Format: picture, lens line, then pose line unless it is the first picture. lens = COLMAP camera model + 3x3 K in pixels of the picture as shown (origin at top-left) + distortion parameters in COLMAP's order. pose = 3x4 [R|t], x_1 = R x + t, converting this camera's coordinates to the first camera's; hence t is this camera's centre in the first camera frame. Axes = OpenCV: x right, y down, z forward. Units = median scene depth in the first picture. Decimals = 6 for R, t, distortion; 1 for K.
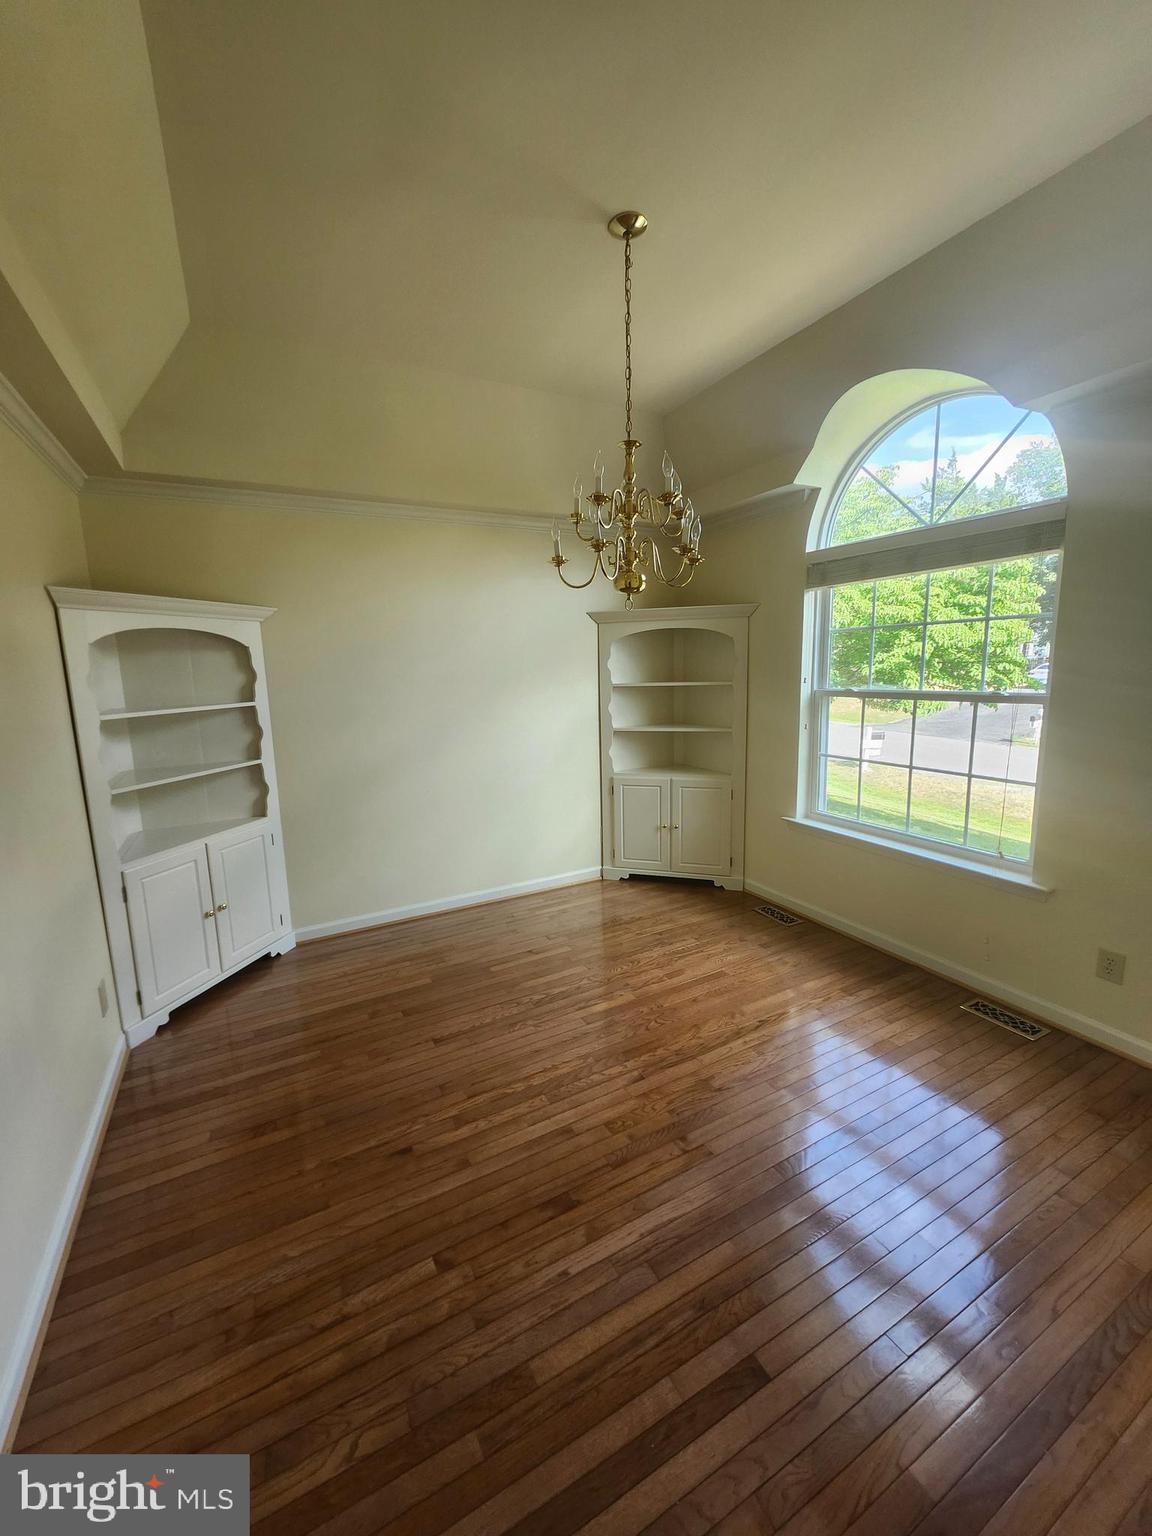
lens RADIAL K [[596.3, 0, 566.5], [0, 596.3, 761.5], [0, 0, 1]] dist [0.003026, -0.001579]
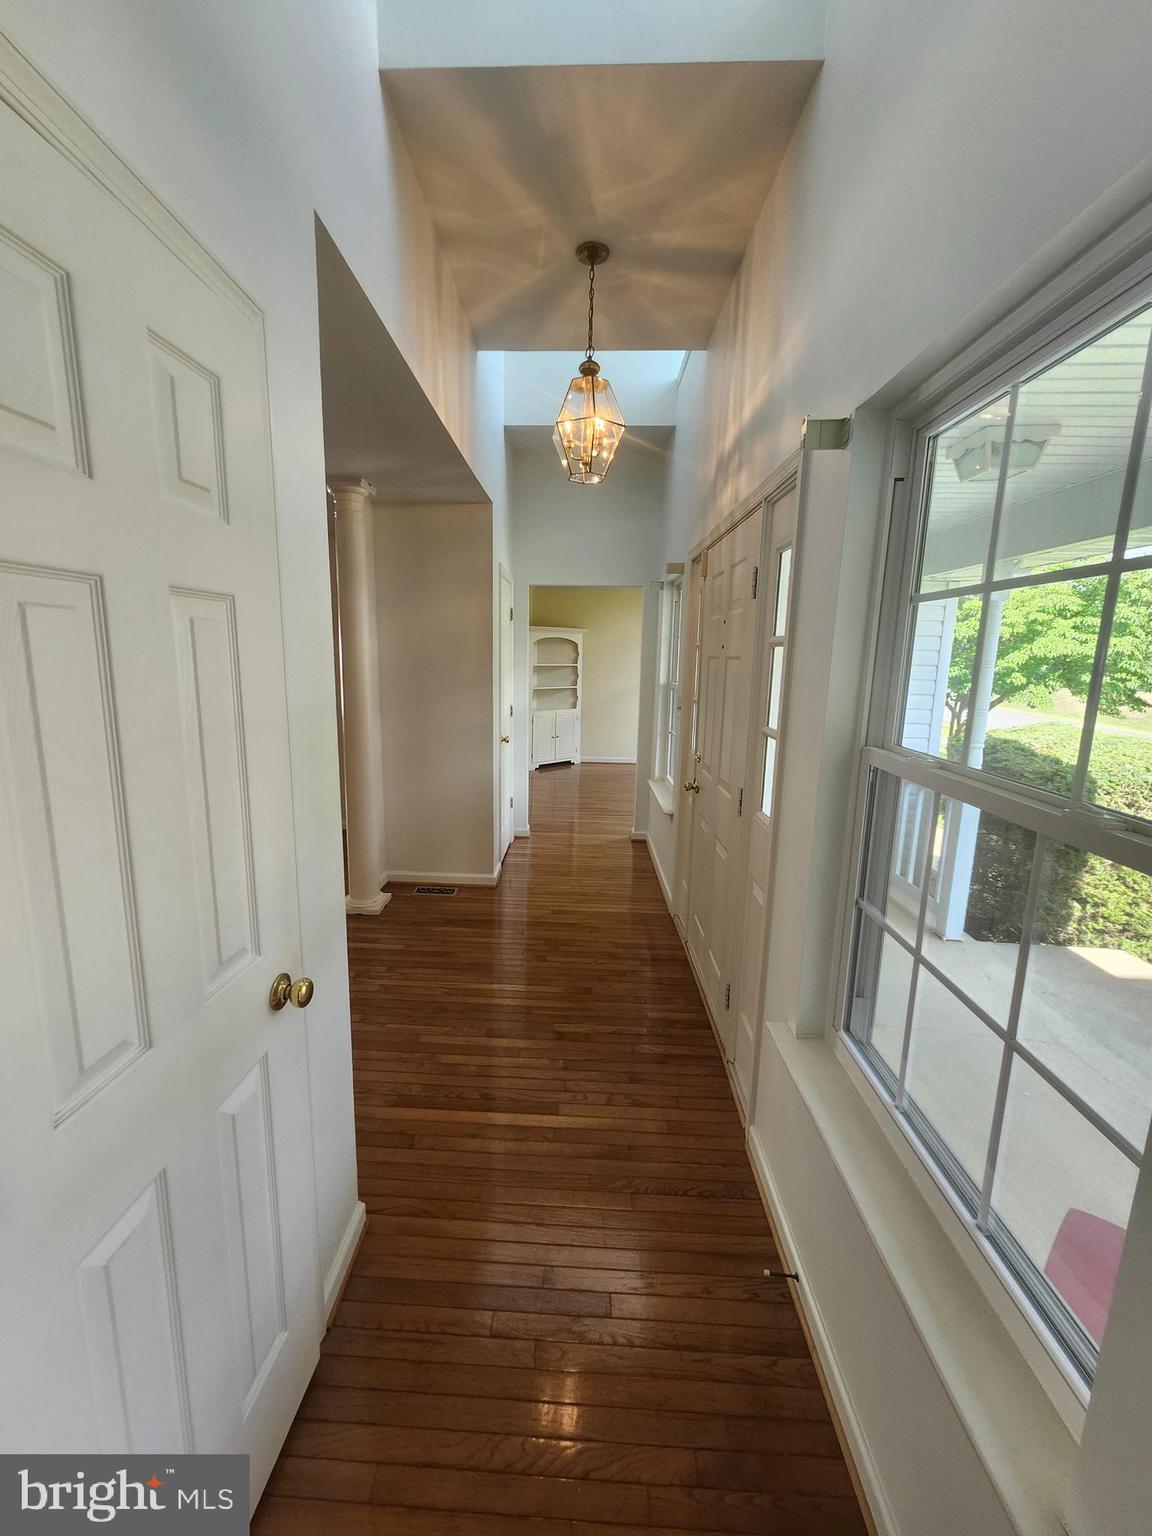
lens RADIAL K [[596.3, 0, 573.7], [0, 596.3, 760.1], [0, 0, 1]] dist [0.003026, -0.001579]
pose [[0.864407, 0.131321, -0.485340, 0.802768], [-0.121916, 0.991226, 0.051063, 0.187494], [0.487787, 0.015031, 0.872833, -1.311321]]
